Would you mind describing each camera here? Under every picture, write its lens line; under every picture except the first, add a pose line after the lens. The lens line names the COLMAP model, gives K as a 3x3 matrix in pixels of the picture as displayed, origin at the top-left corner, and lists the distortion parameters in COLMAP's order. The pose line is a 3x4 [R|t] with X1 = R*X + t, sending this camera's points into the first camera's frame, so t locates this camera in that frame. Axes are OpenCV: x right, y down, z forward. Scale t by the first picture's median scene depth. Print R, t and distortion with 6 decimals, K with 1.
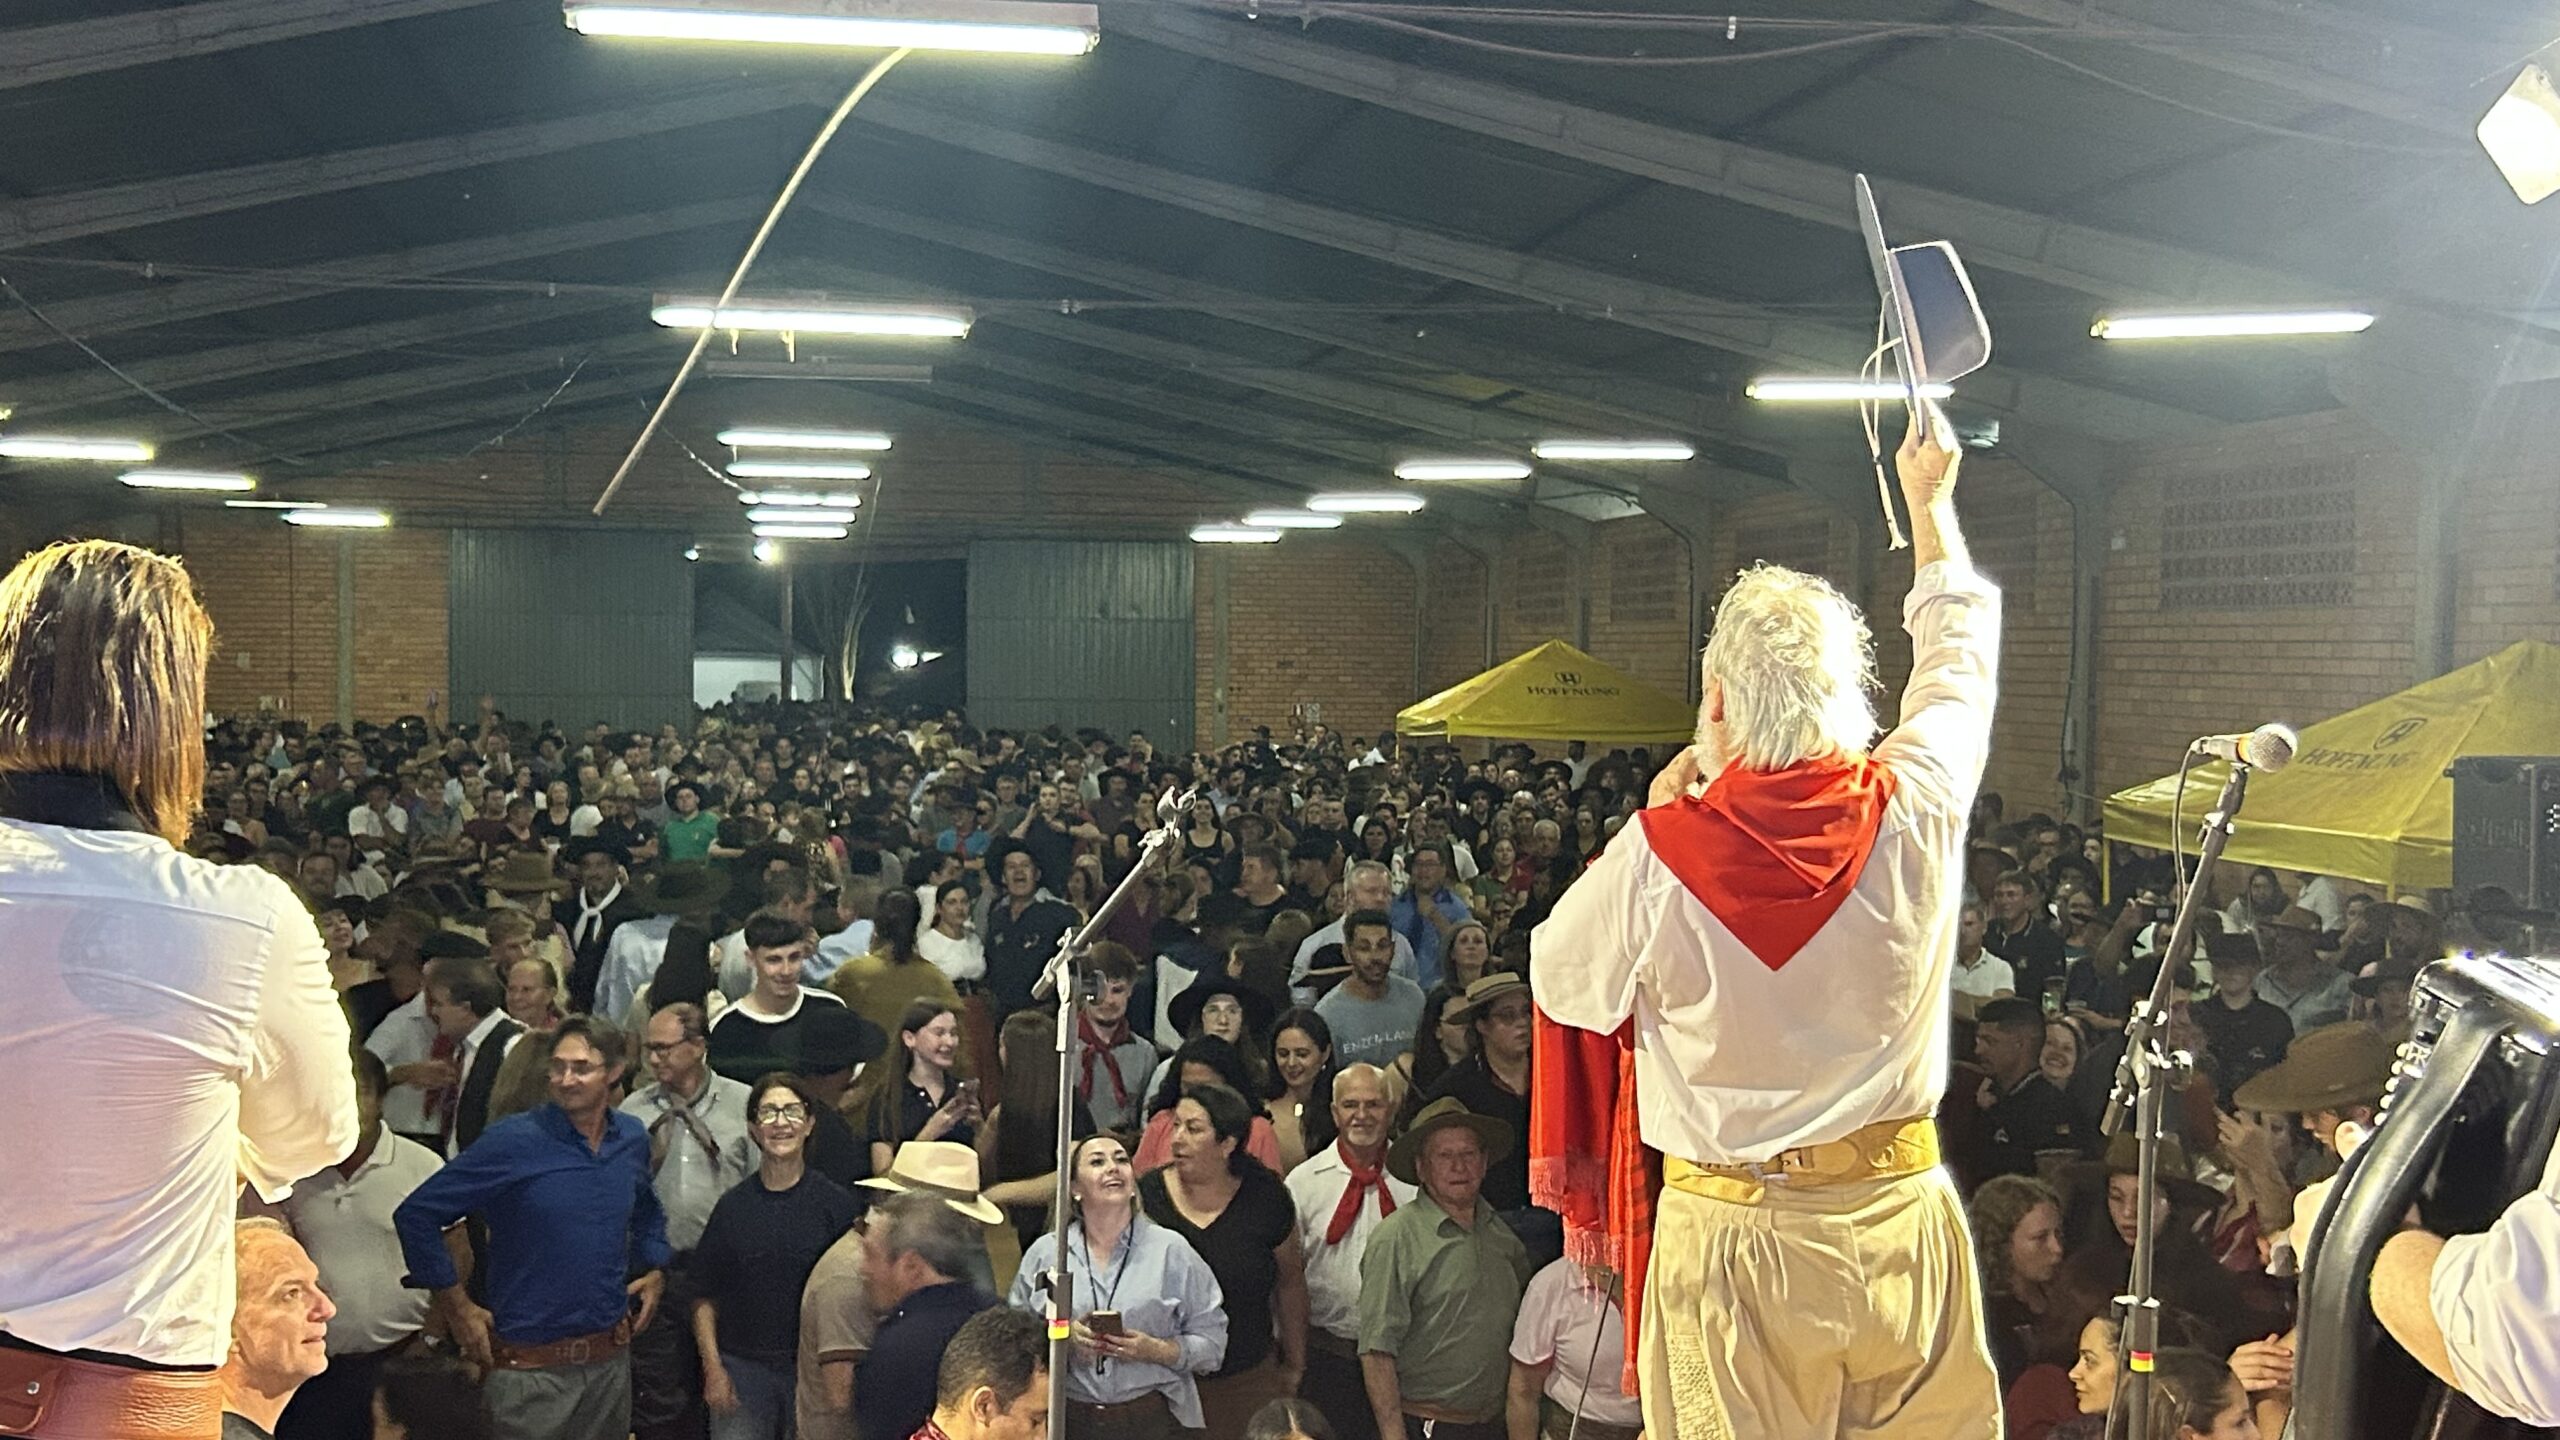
lens RADIAL K [[3016.6, 0, 1278.0], [0, 3016.6, 712.1], [0, 0, 1]] dist [0.058247, 0.000000]
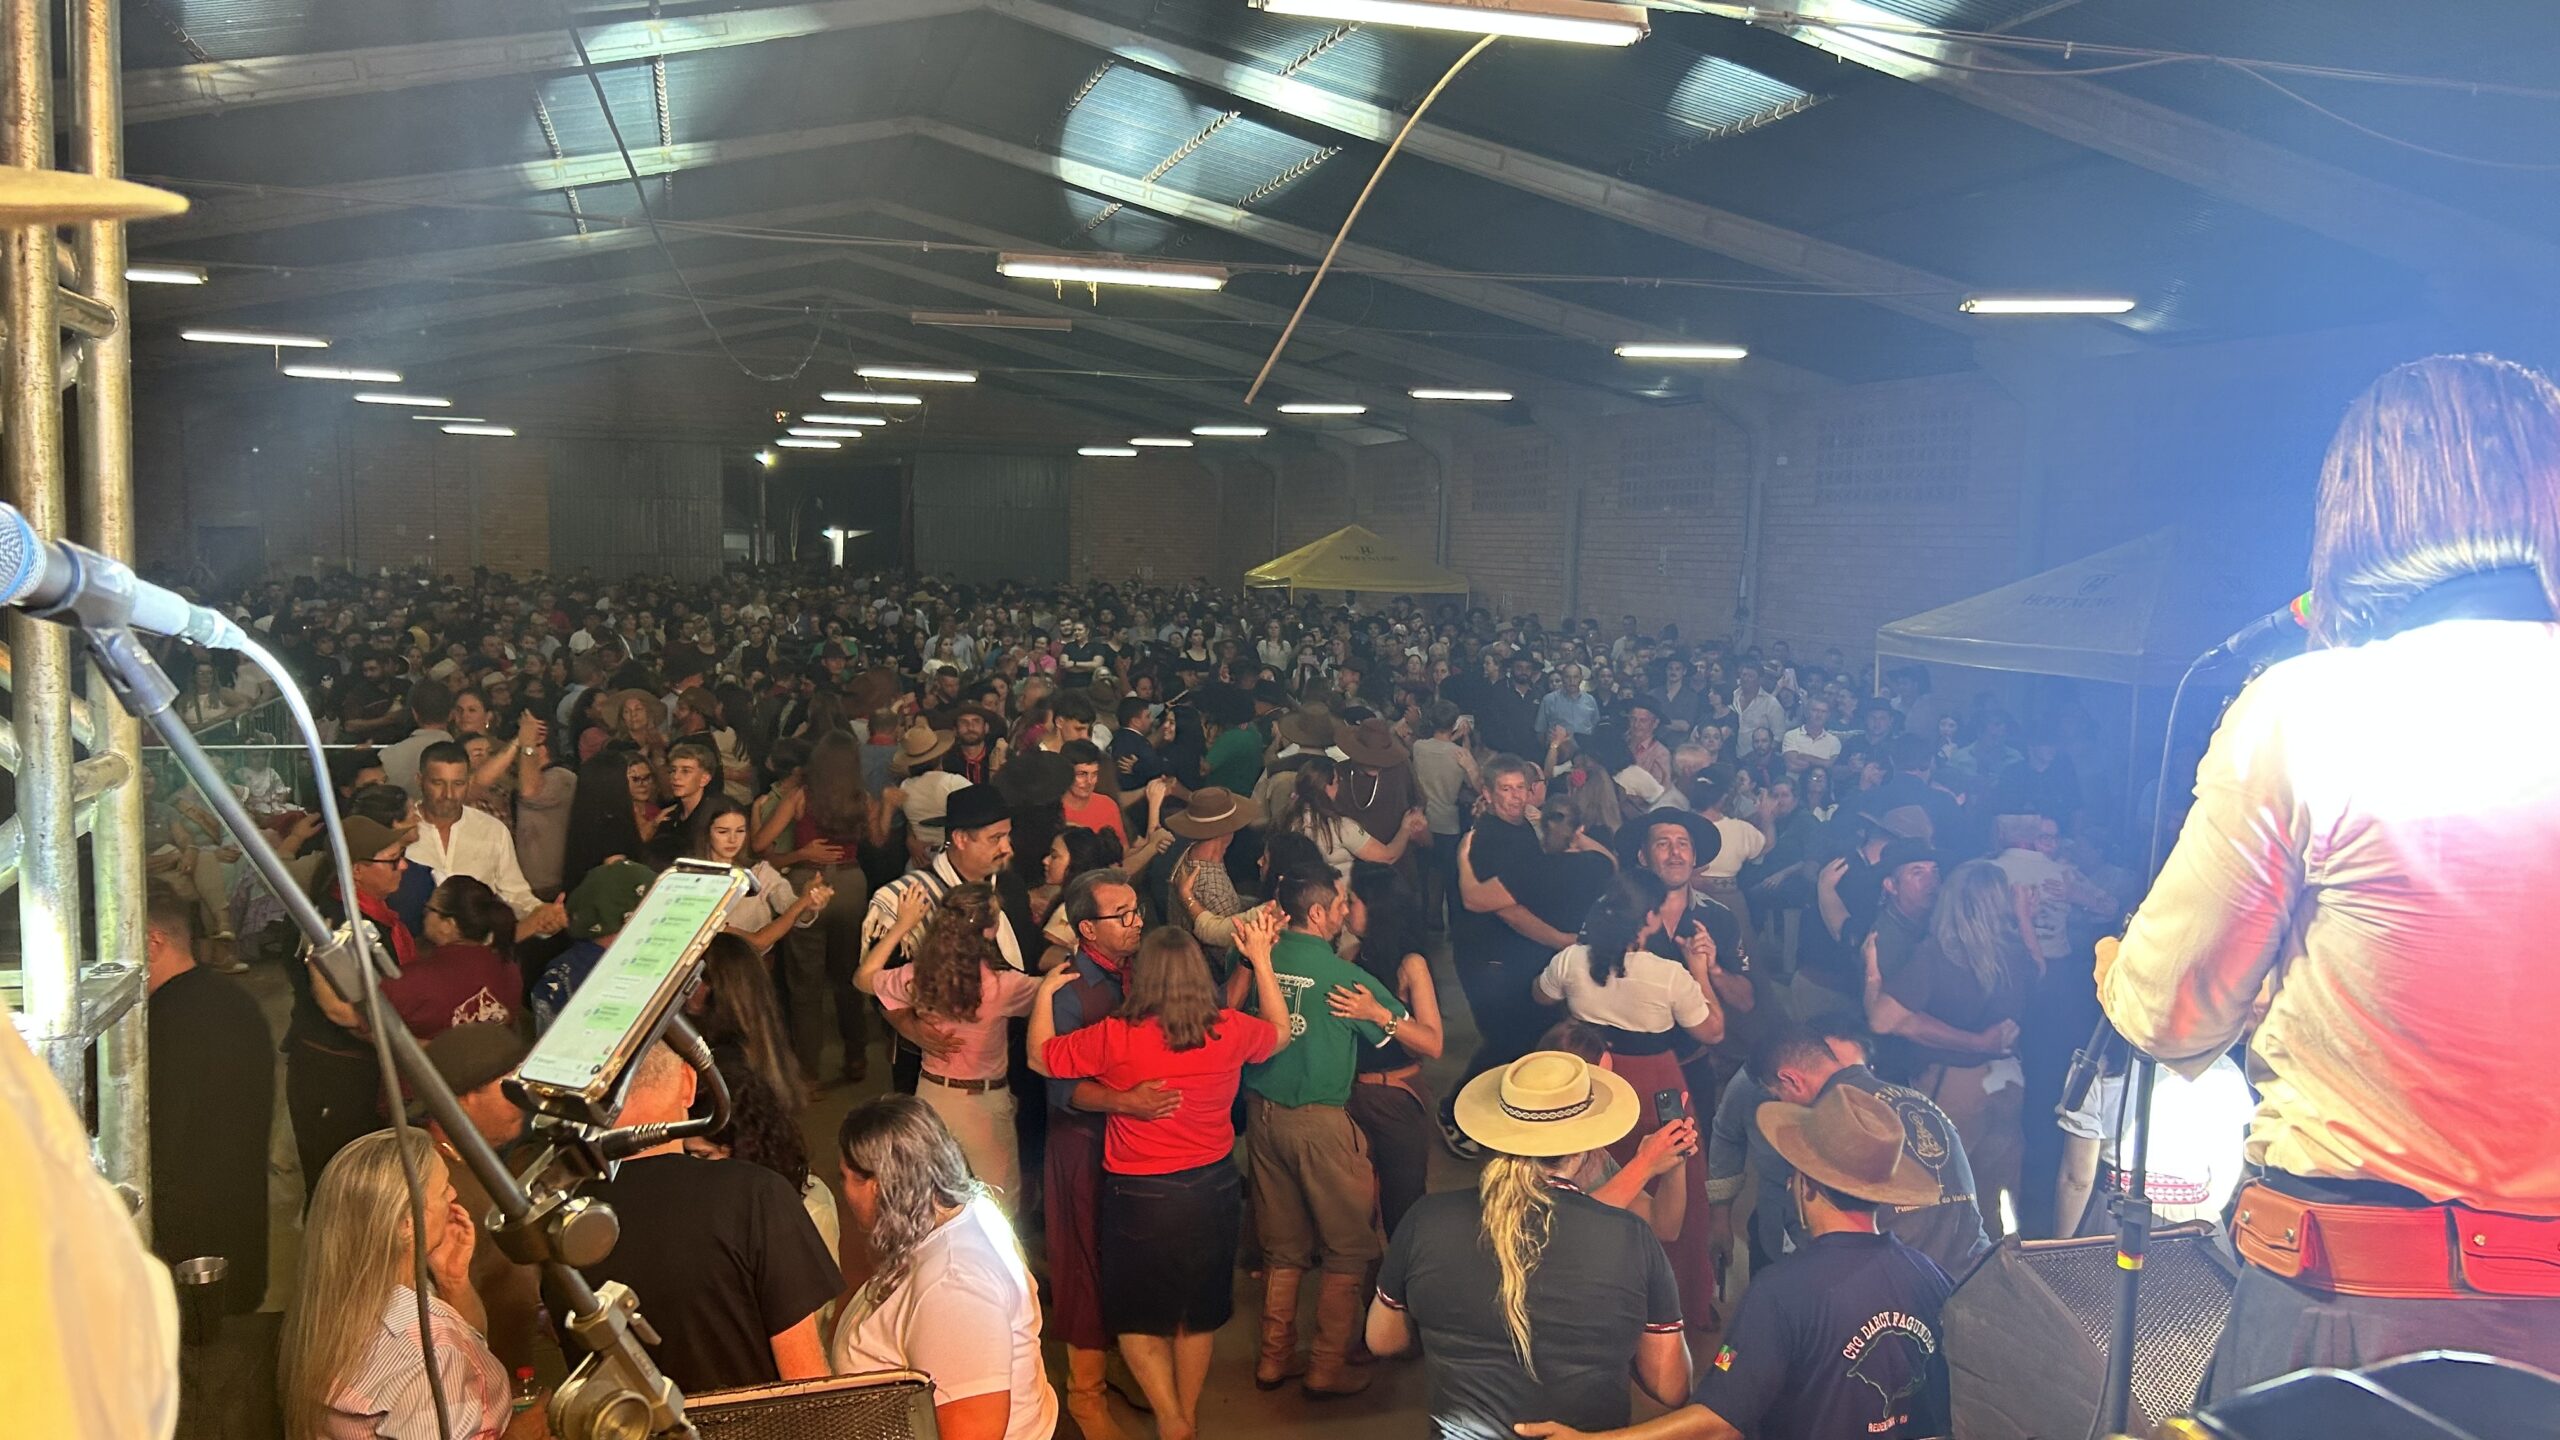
lens RADIAL K [[1931.3, 0, 1305.9], [0, 1931.3, 747.5], [0, 0, 1]] dist [0.052069, -0.066771]
pose [[0.989582, -0.009112, 0.143679, -0.102646], [-0.003807, 0.995990, 0.089382, 0.001868], [-0.143917, -0.088998, 0.985580, 0.057708]]
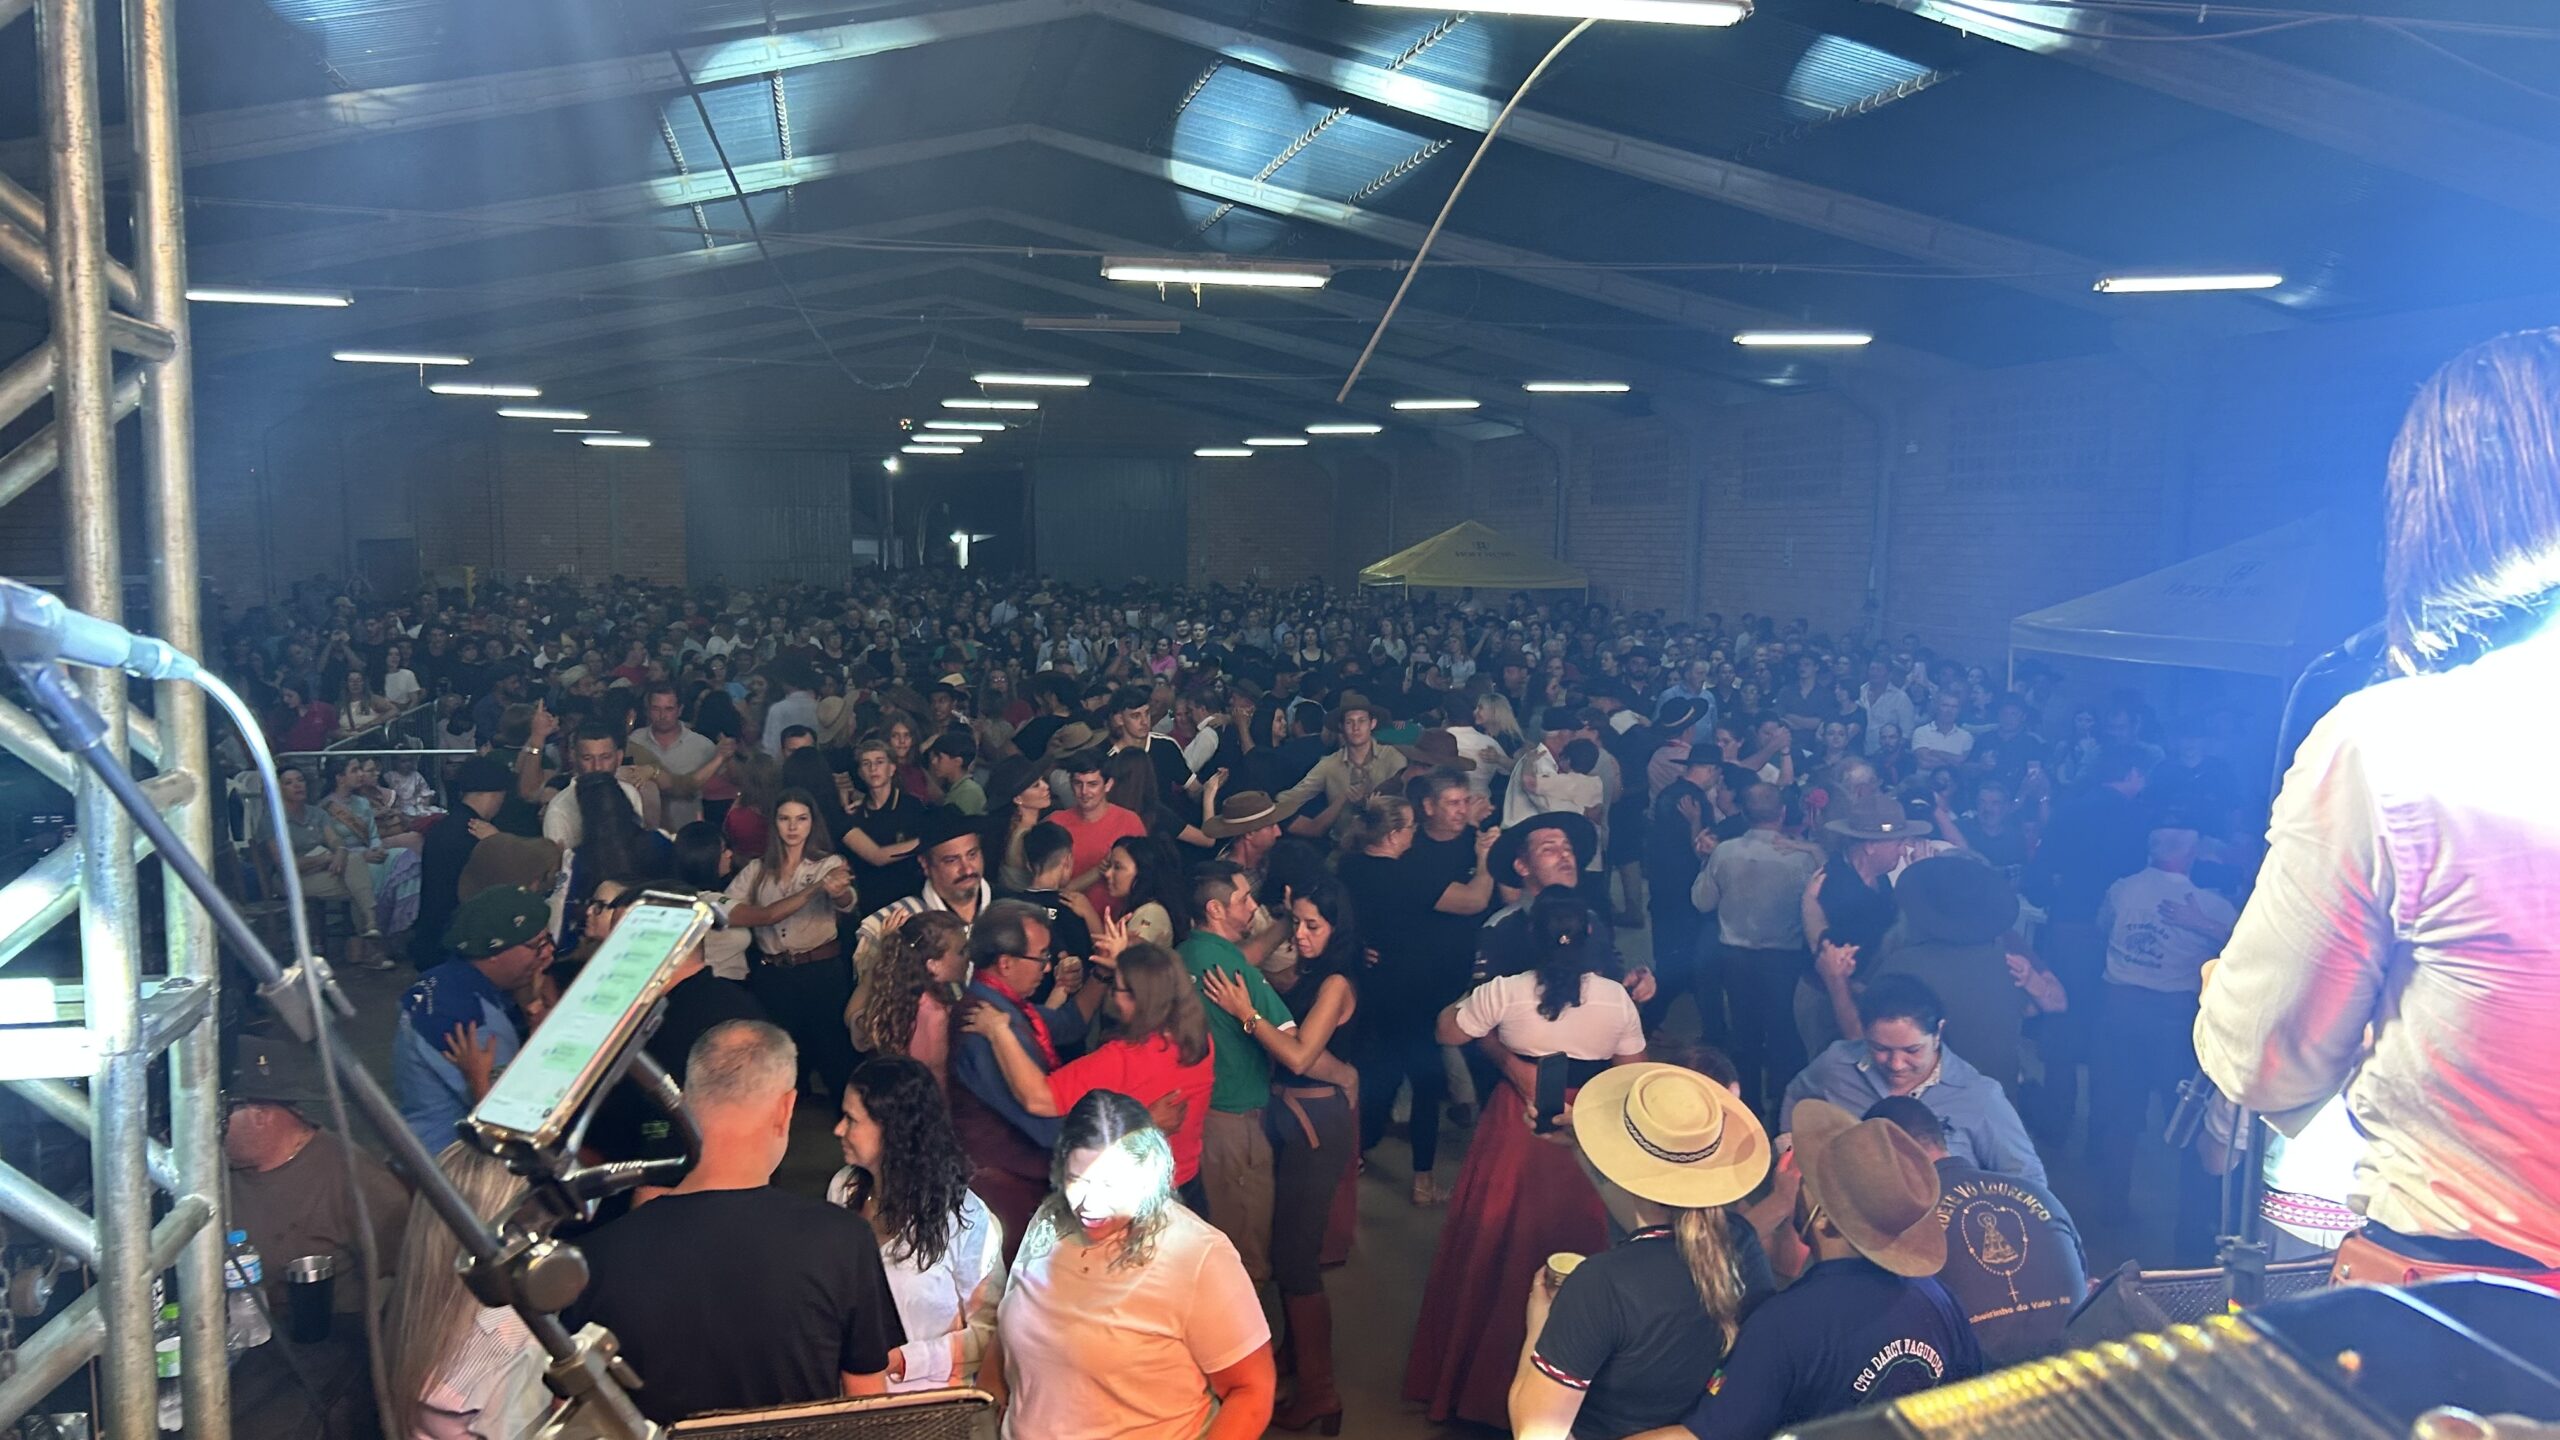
lens RADIAL K [[1931.3, 0, 1267.5], [0, 1931.3, 747.7], [0, 0, 1]] dist [0.052069, -0.066771]
pose [[0.998001, -0.014040, 0.061613, -0.098485], [0.008429, 0.995870, 0.090401, 0.001437], [-0.062627, -0.089701, 0.993998, 0.060907]]
